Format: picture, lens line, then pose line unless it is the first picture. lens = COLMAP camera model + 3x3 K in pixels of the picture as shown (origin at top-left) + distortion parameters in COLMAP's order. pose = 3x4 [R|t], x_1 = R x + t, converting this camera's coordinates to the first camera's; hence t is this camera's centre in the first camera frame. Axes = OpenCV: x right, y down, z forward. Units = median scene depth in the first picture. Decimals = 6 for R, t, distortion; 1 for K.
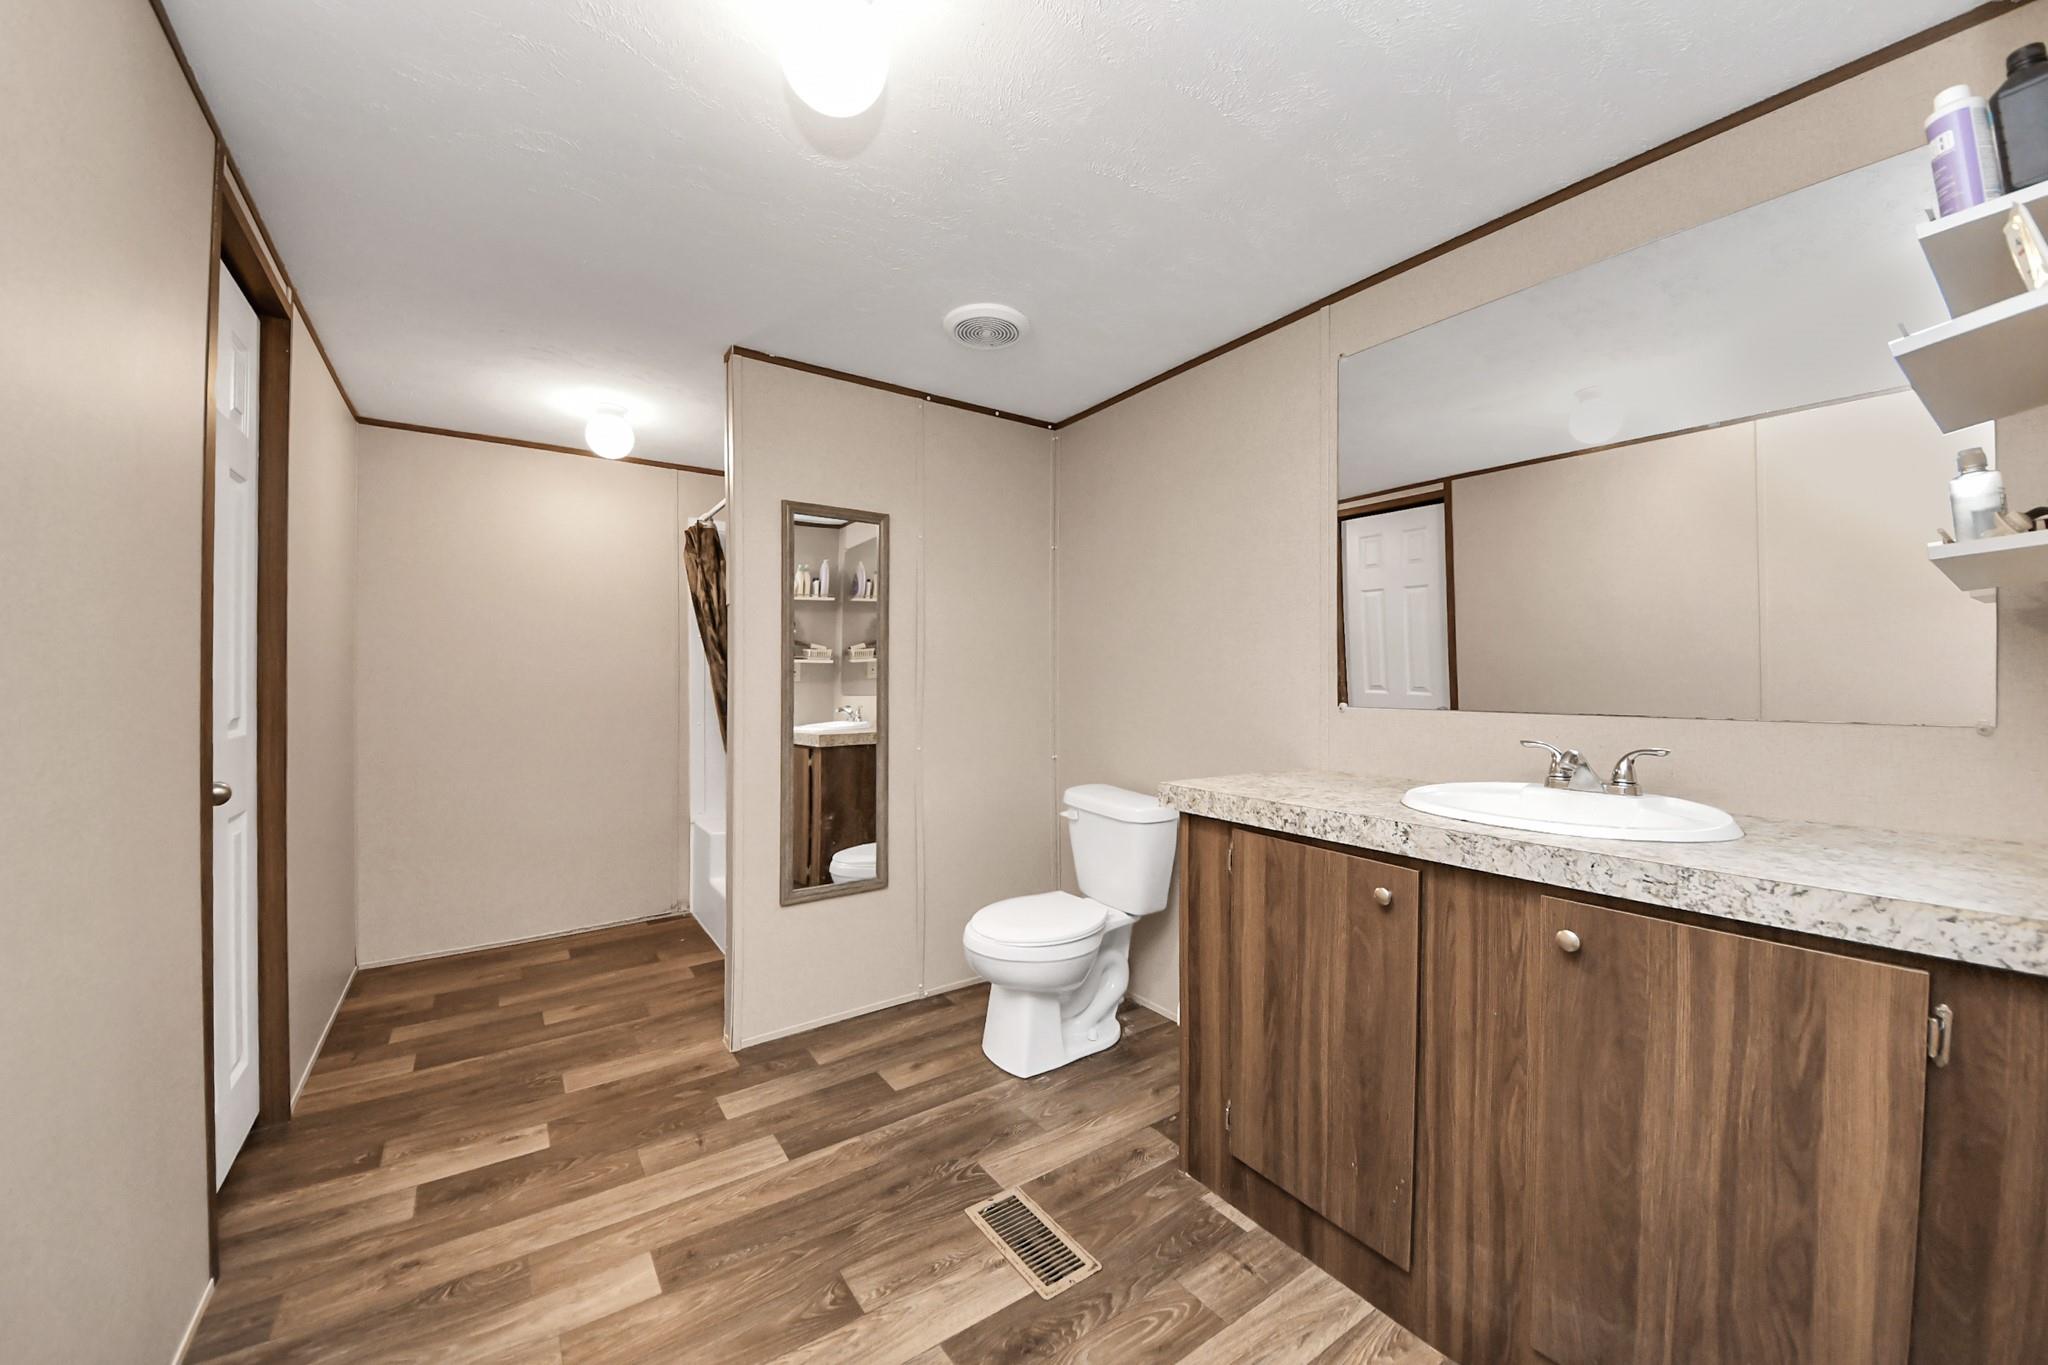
lens RADIAL K [[769.3, 0, 1019.3], [0, 769.3, 678.8], [0, 0, 1]] dist [0.009307, -0.011907]
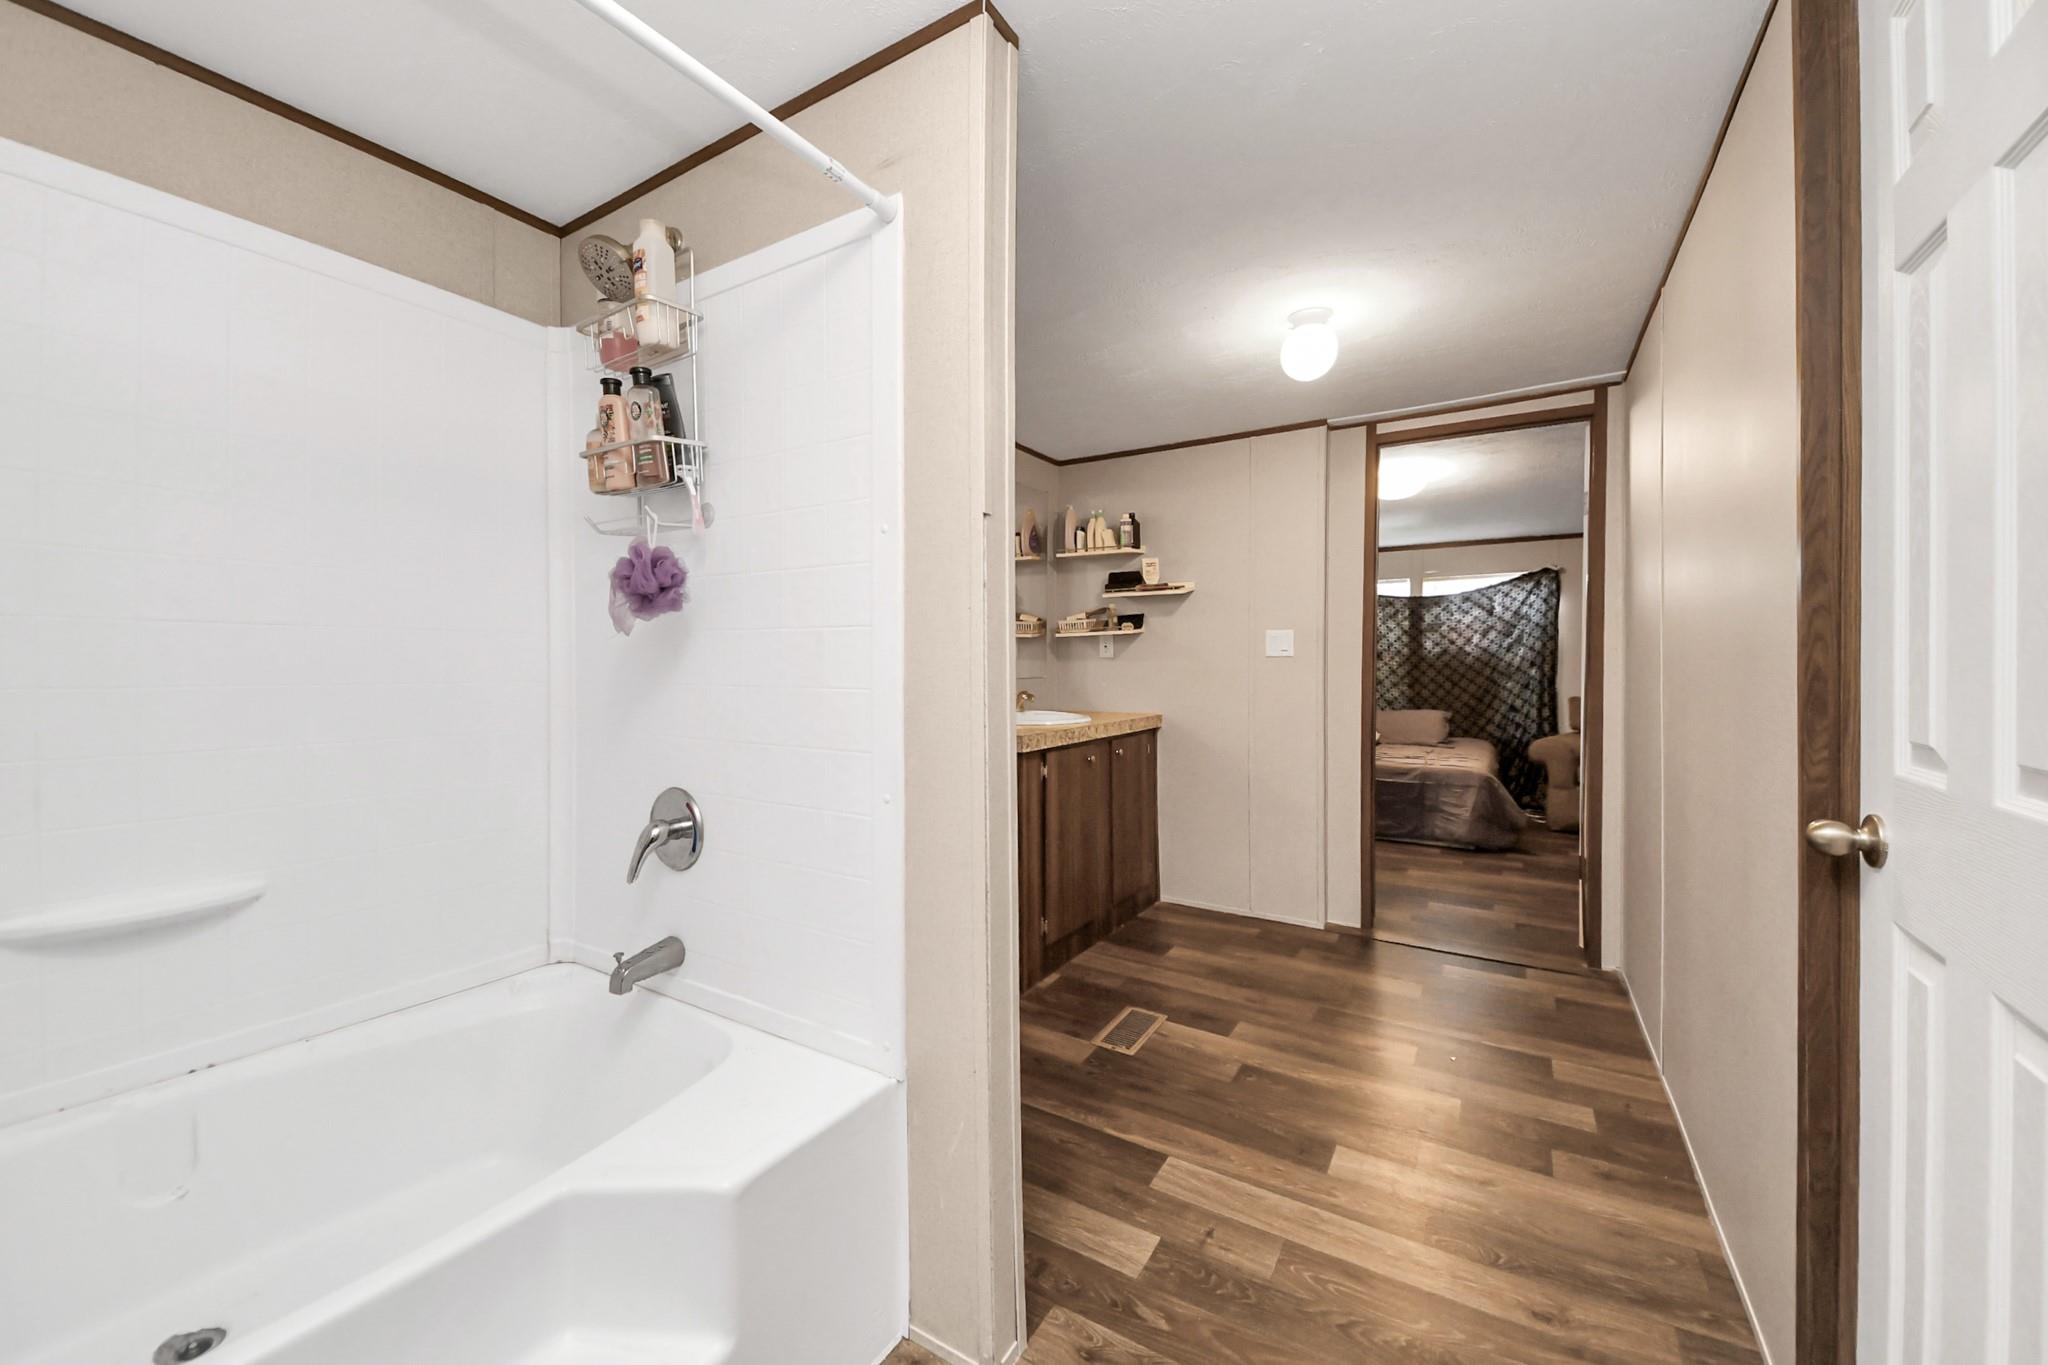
lens RADIAL K [[769.3, 0, 1019.3], [0, 769.3, 678.8], [0, 0, 1]] dist [0.009307, -0.011907]
pose [[-0.398020, -0.020671, 0.917144, -1.238803], [0.008585, 0.999618, 0.026255, -0.007879], [-0.917337, 0.018324, -0.397691, 1.736154]]
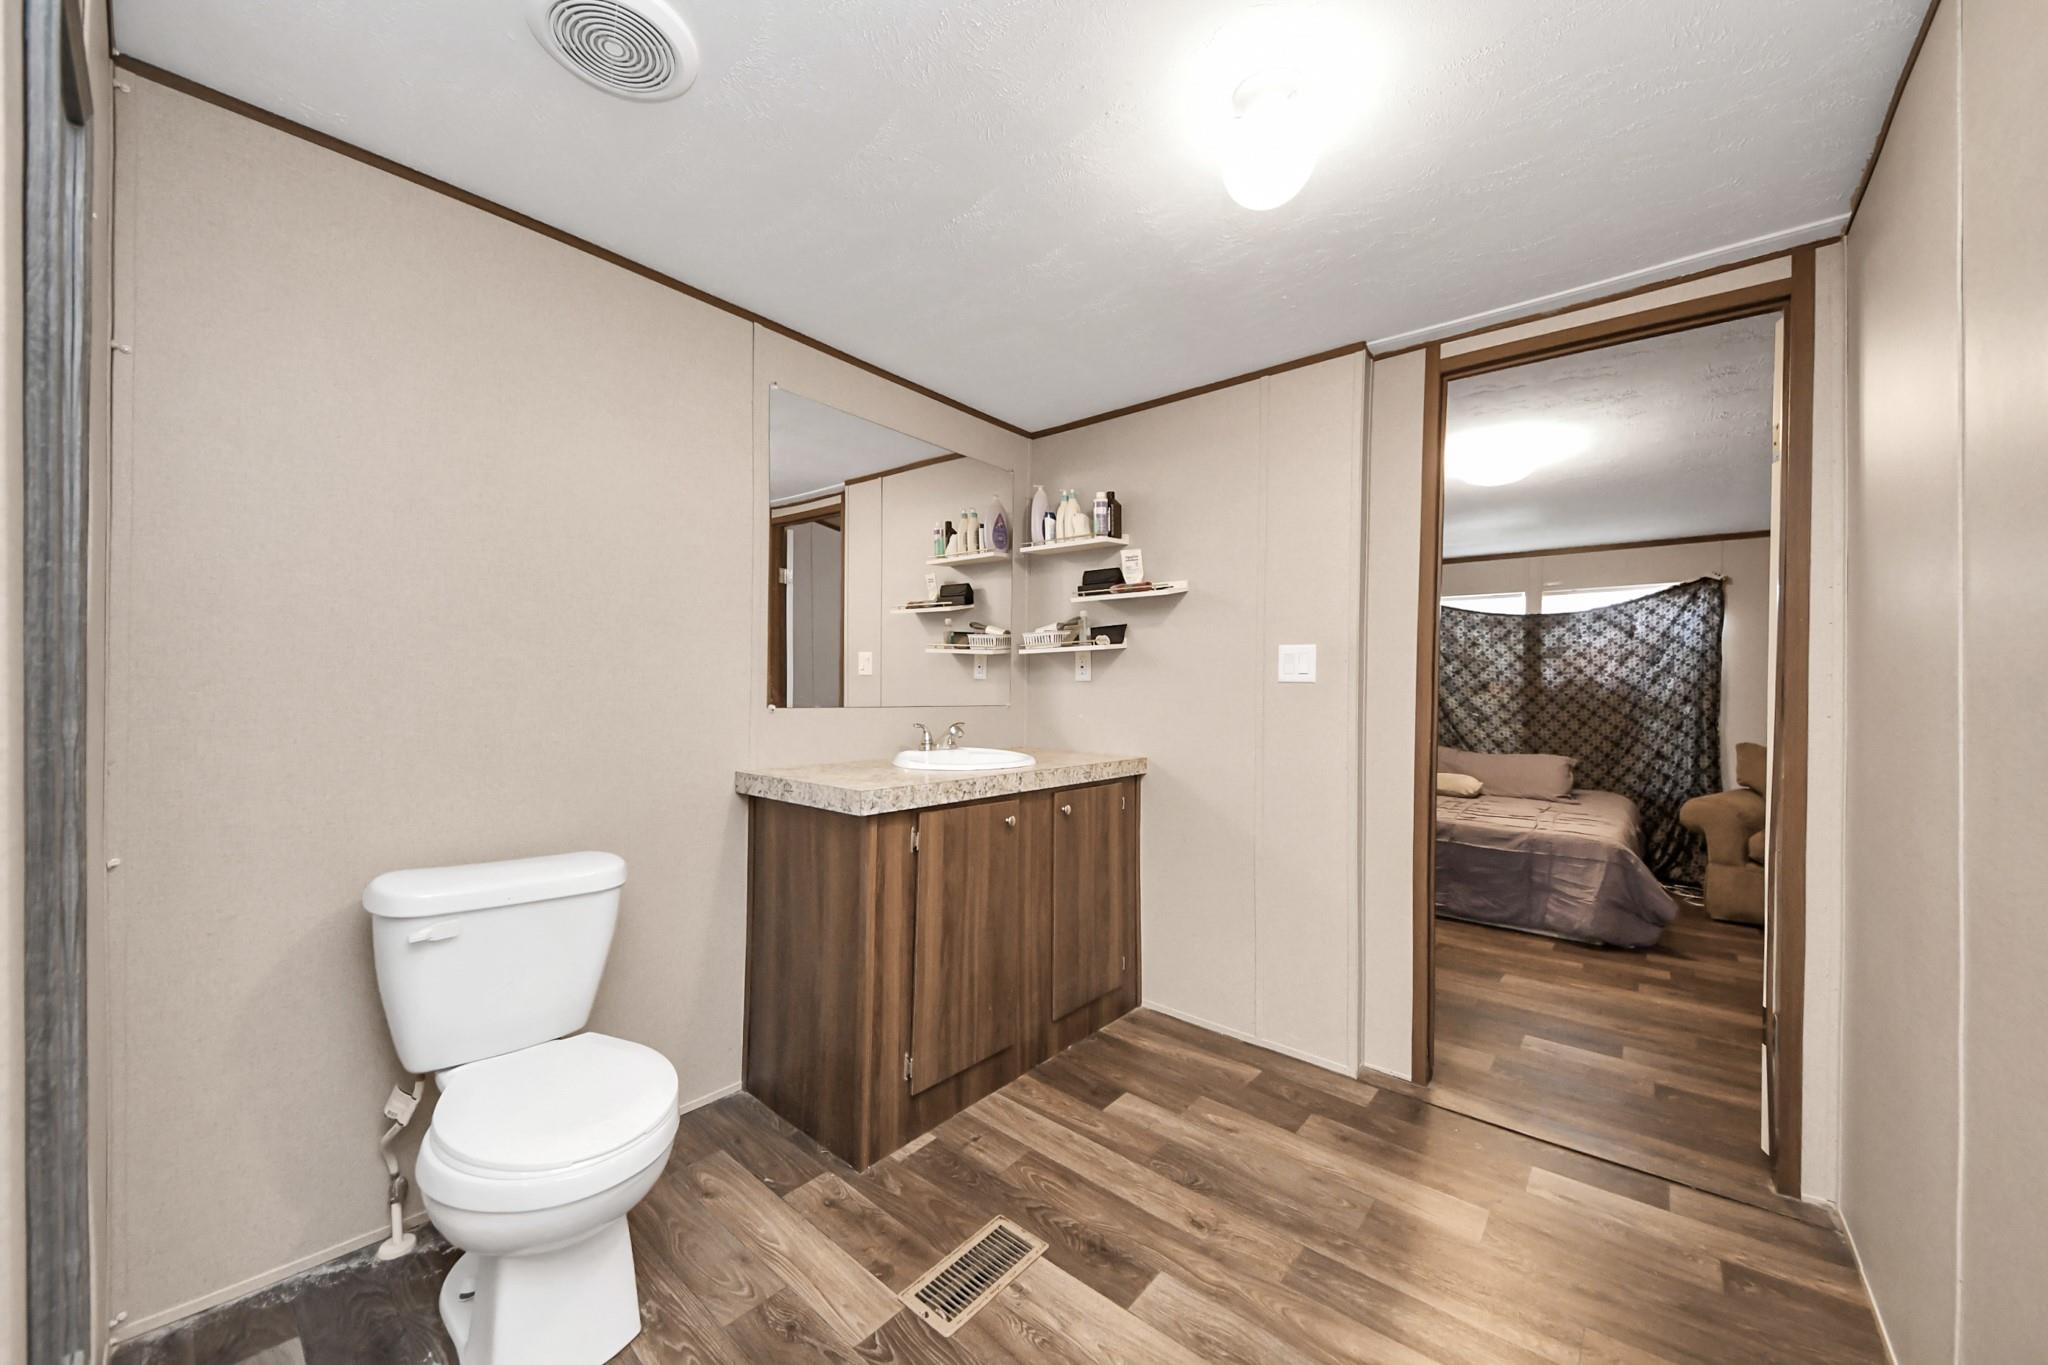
lens RADIAL K [[744.6, 0, 1034.6], [0, 744.6, 691.5], [0, 0, 1]] dist [-0.022292, -0.000600]
pose [[-0.266110, -0.008506, 0.963905, -0.847061], [-0.005247, 0.999959, 0.007376, 0.001787], [-0.963928, -0.003095, -0.266144, 1.136939]]
